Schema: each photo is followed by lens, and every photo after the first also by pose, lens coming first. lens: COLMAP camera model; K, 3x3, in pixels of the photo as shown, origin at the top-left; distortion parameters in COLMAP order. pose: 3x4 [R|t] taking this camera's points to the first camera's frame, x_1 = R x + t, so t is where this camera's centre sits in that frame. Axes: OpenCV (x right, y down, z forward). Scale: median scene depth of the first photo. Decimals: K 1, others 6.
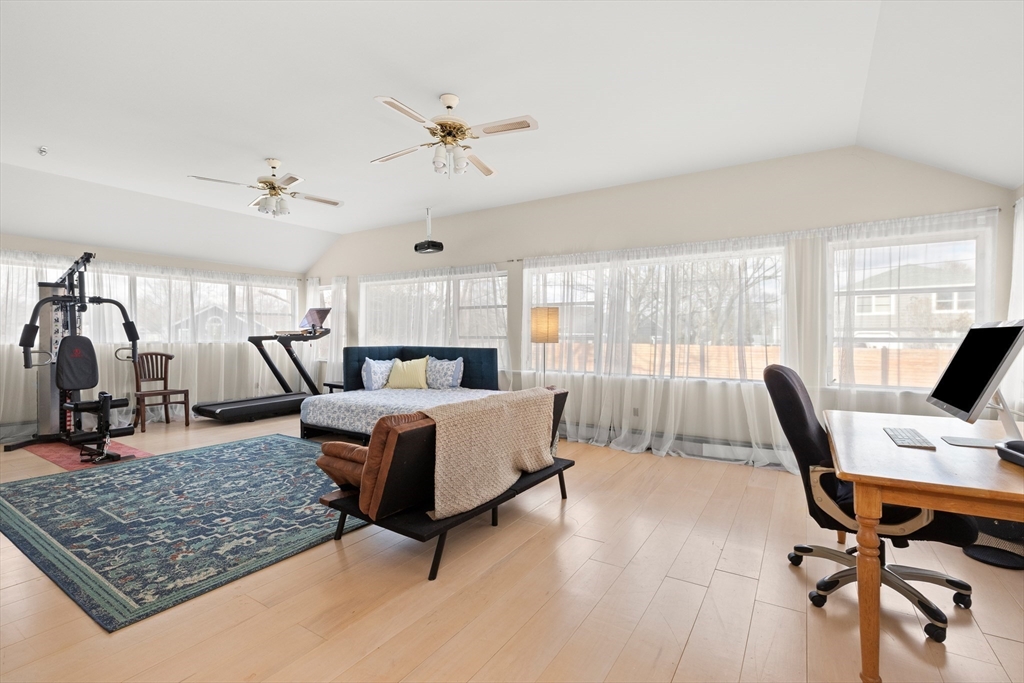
lens RADIAL K [[464.0, 0, 511.9], [0, 464.0, 336.4], [0, 0, 1]] dist [0.002973, 0.000577]
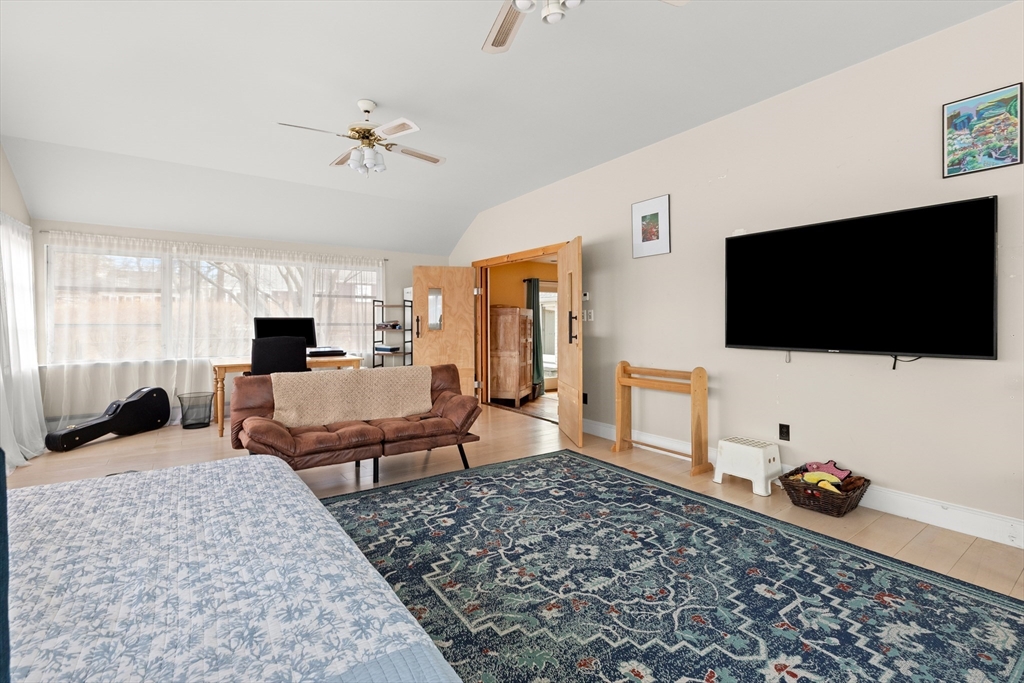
lens RADIAL K [[464.0, 0, 513.6], [0, 464.0, 332.2], [0, 0, 1]] dist [0.002973, 0.000577]
pose [[-0.925737, -0.005531, 0.378128, -0.899069], [0.002006, 0.999807, 0.019535, 0.000166], [-0.378163, 0.018842, -0.925547, 1.952559]]
